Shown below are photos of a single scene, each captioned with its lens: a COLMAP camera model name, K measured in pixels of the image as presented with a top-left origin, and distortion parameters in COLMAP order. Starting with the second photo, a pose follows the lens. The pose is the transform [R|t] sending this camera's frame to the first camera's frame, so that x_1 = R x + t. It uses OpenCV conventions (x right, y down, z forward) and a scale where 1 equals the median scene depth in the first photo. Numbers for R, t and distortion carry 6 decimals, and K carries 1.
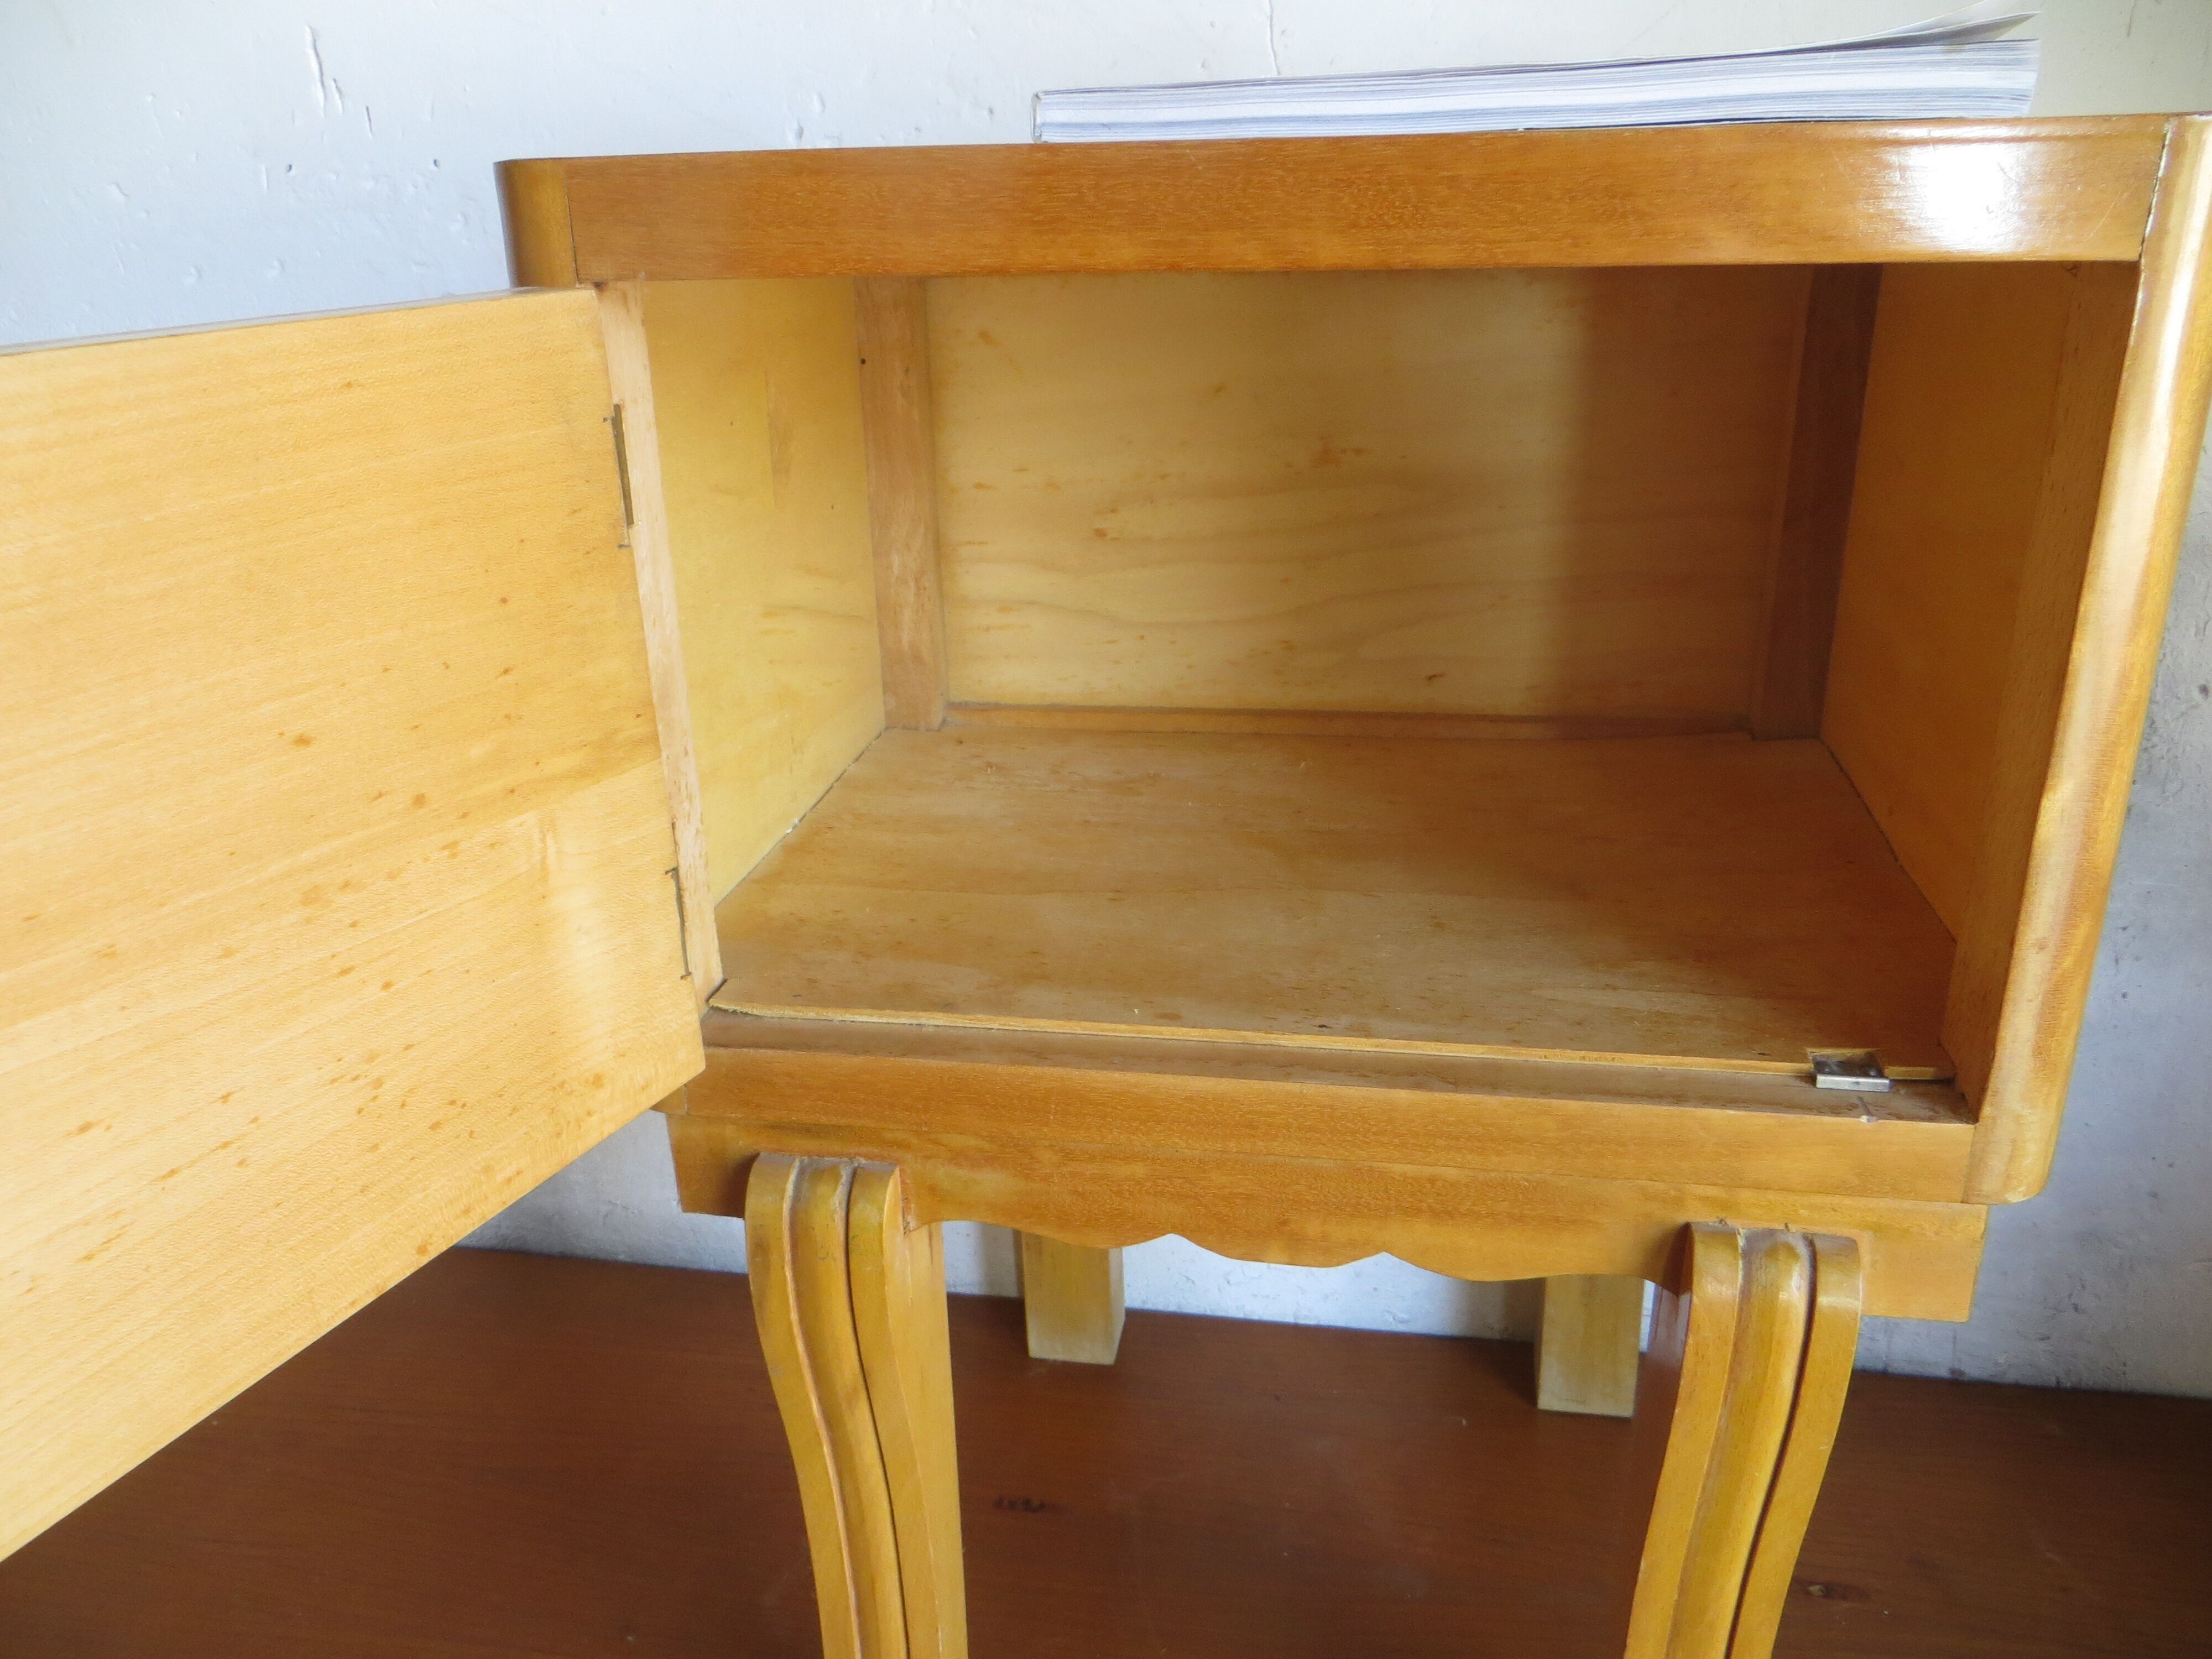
lens RADIAL K [[1597.6, 0, 1109.9], [0, 1597.6, 805.0], [0, 0, 1]] dist [0.001819, 0.000325]
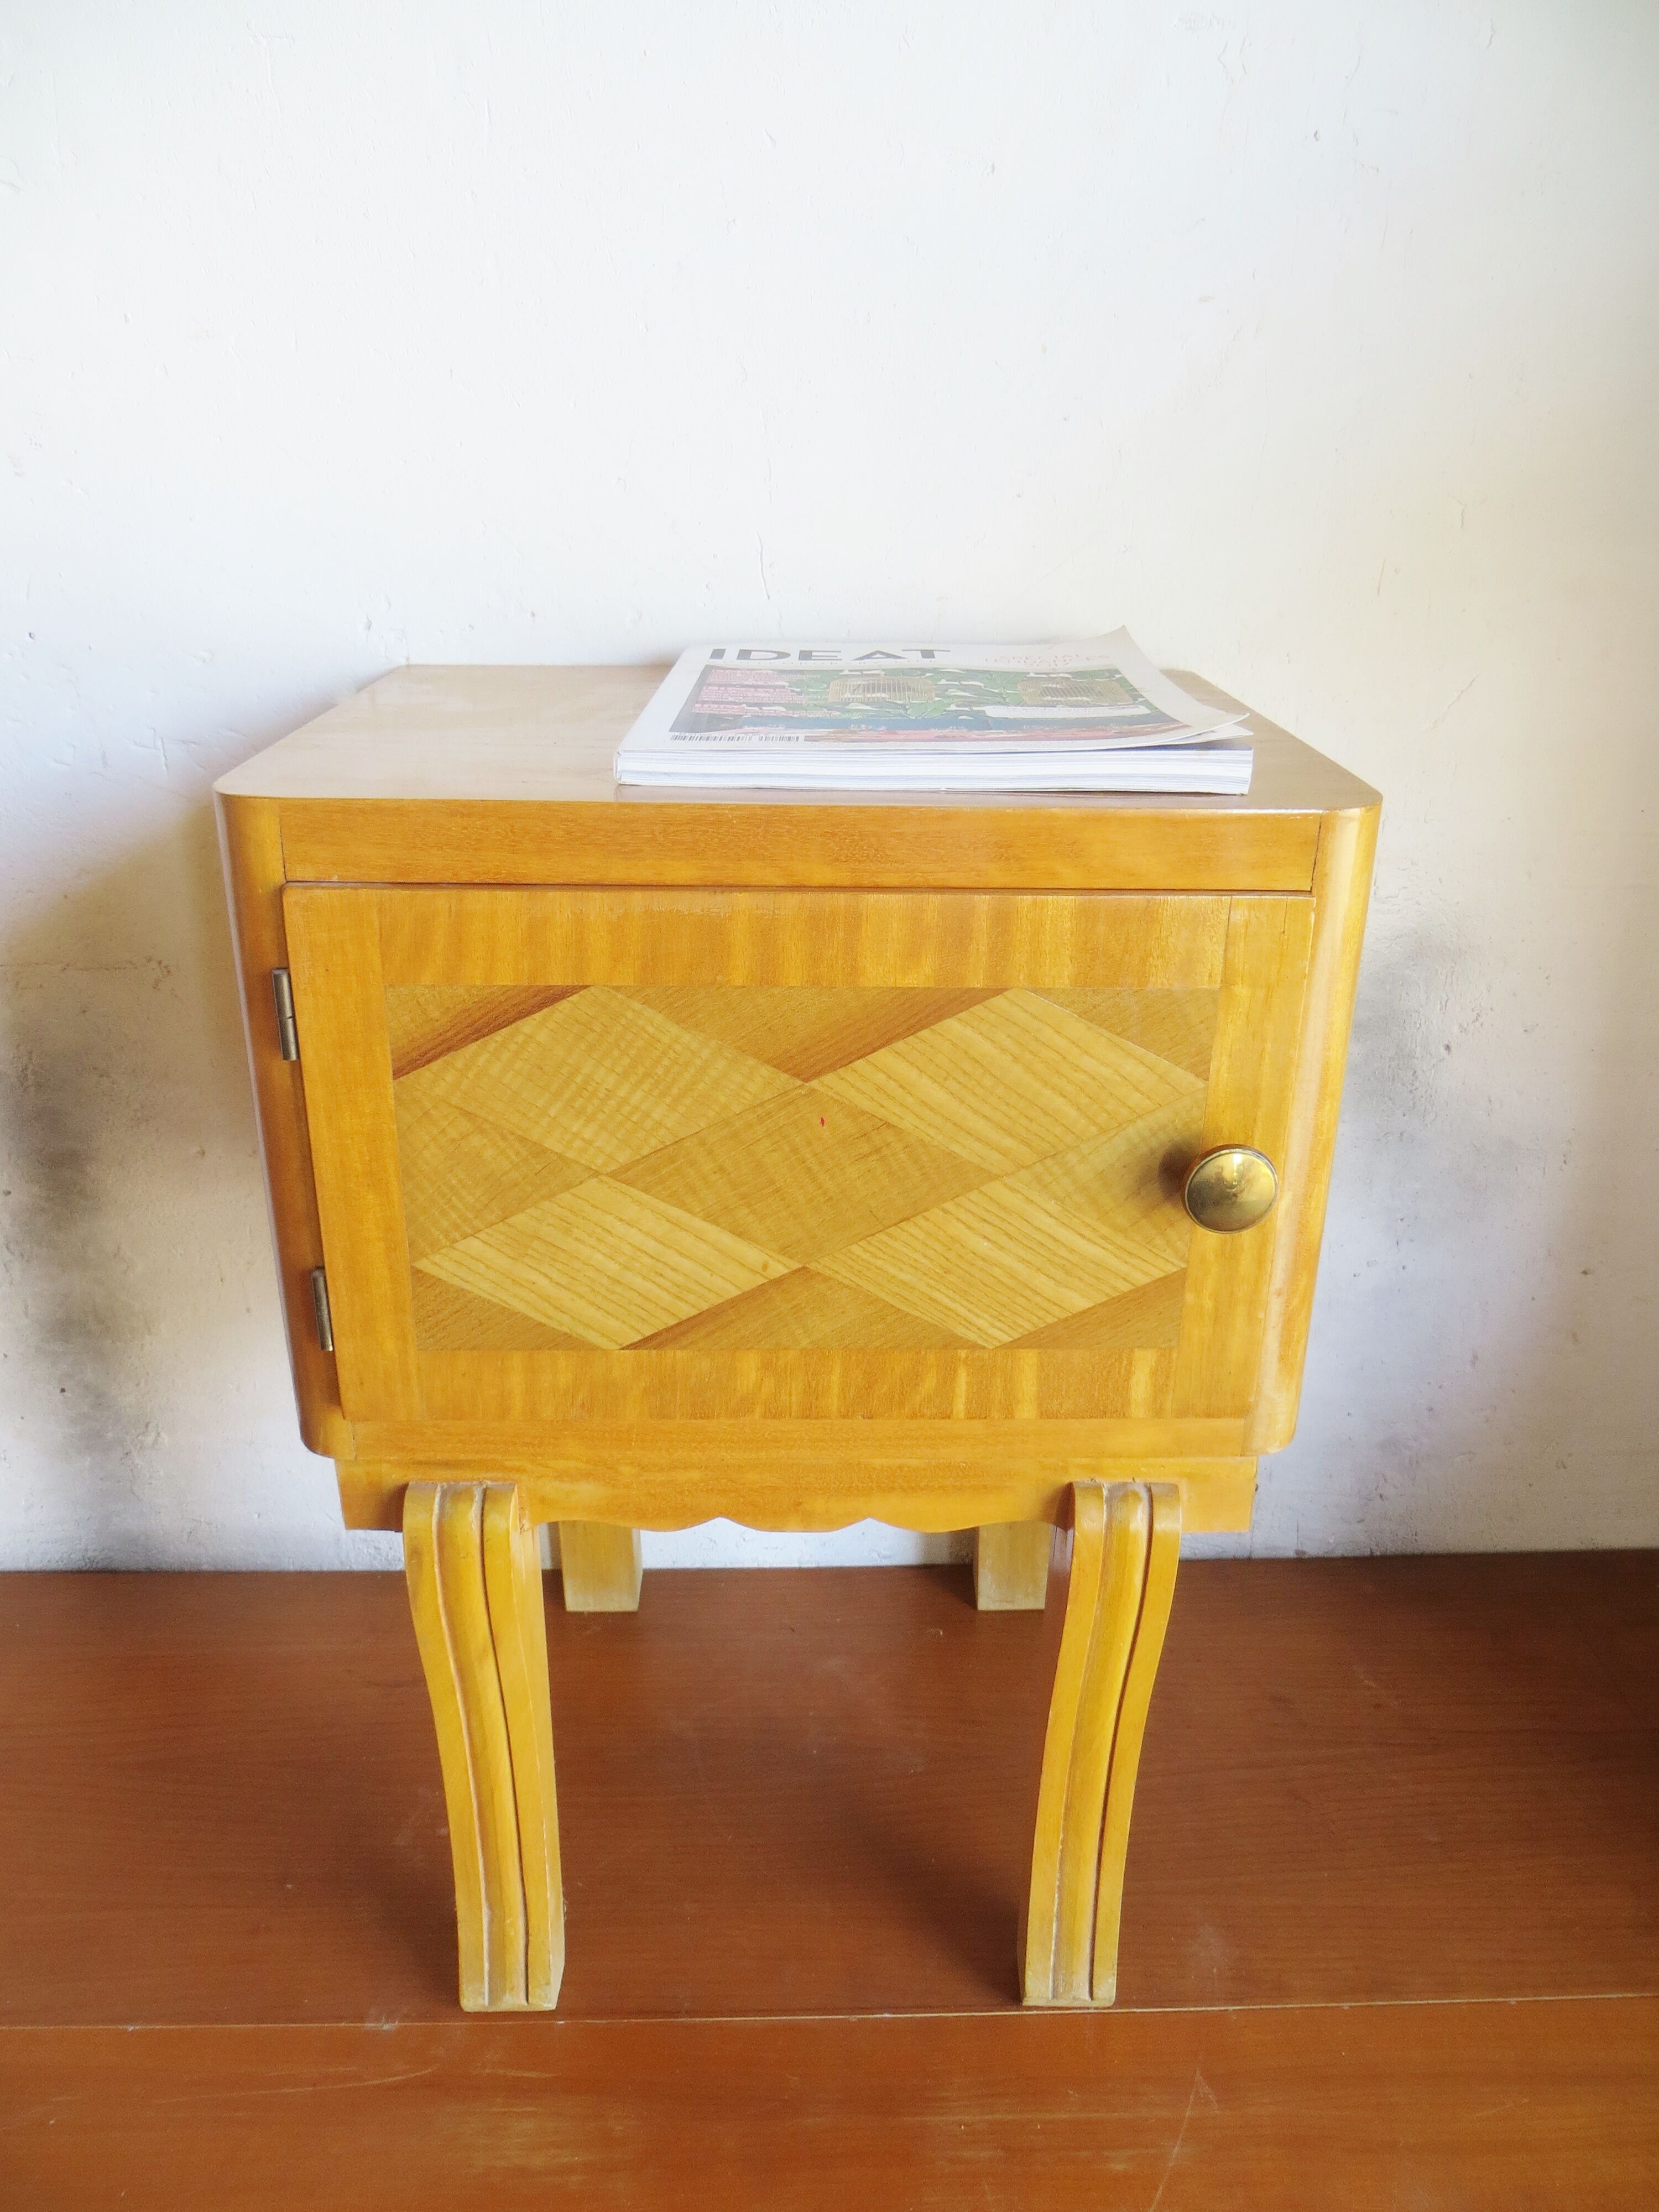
lens RADIAL K [[1638.3, 0, 824.7], [0, 1638.3, 1078.8], [0, 0, 1]] dist [-0.022139, 0.000903]
pose [[0.983361, -0.037550, 0.177740, -0.110731], [0.032260, 0.998949, 0.032563, -0.158748], [-0.178775, -0.026287, 0.983539, -0.412753]]
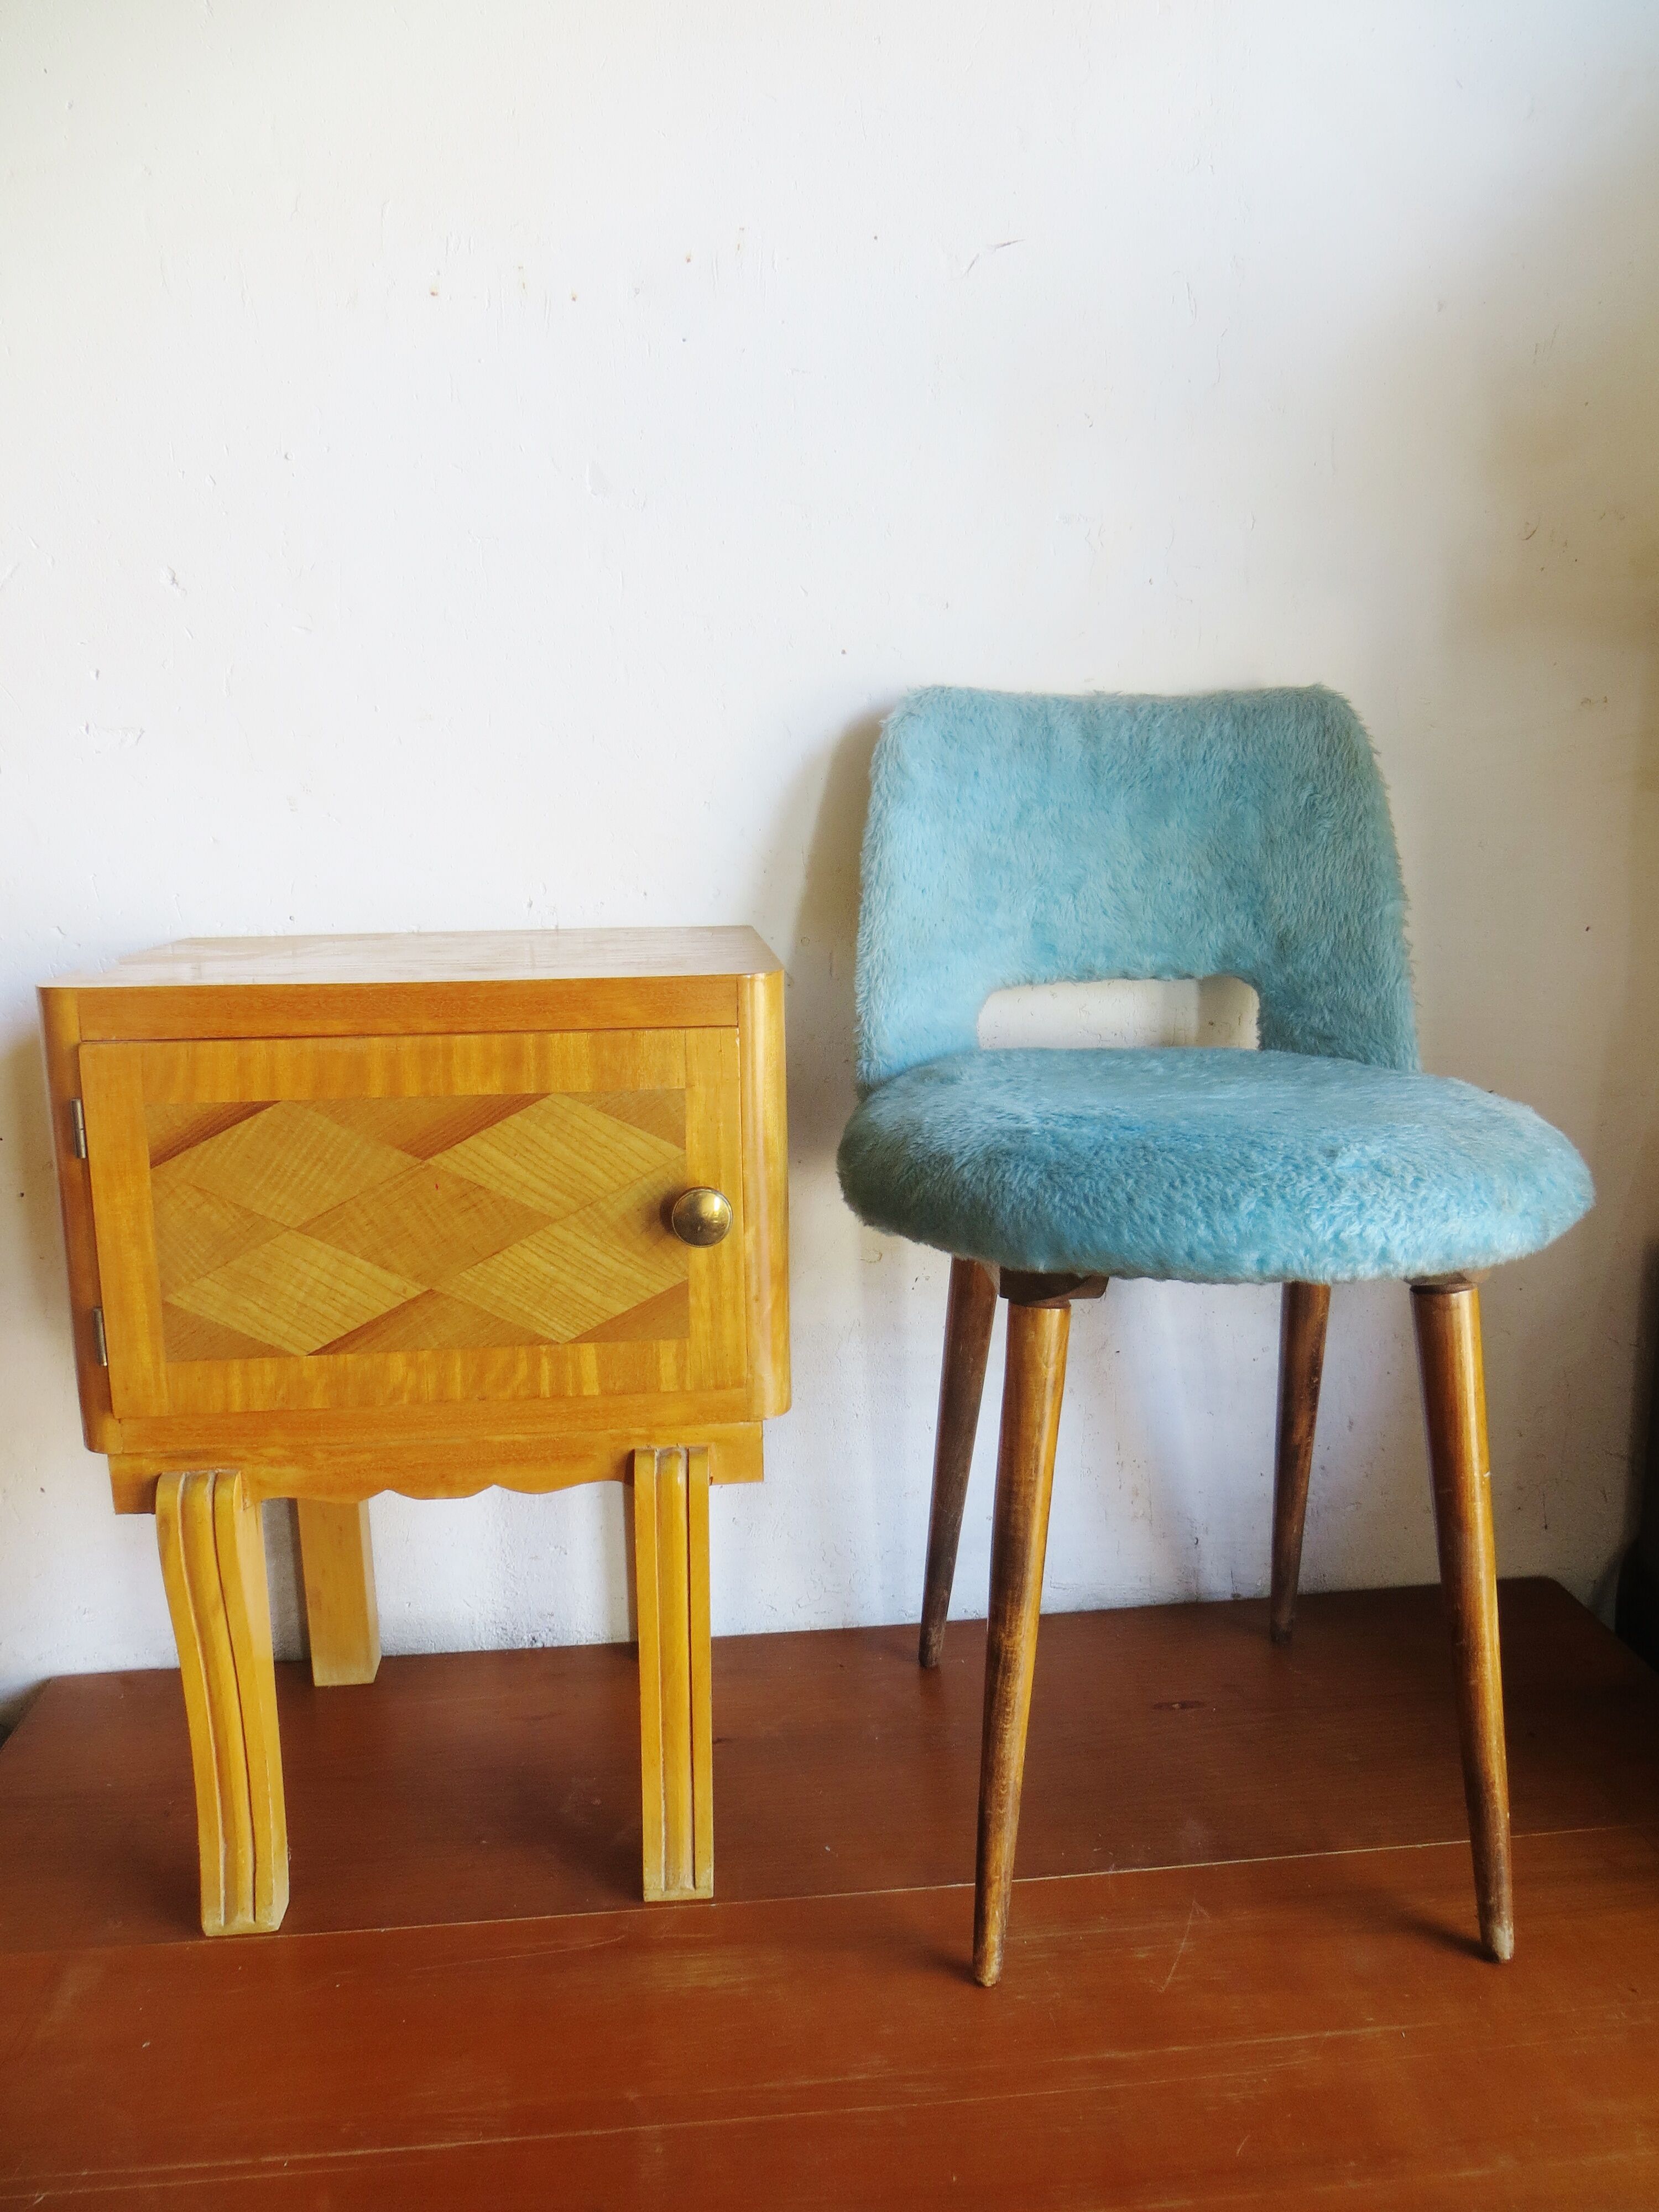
lens RADIAL K [[1652.2, 0, 829.5], [0, 1652.2, 1106.0], [0, 0, 1]] dist [-0.011641, -0.000310]
pose [[0.963154, -0.039383, 0.266052, 0.041785], [0.083852, 0.983886, -0.157915, 0.169395], [-0.255546, 0.174405, 0.950936, -1.173084]]
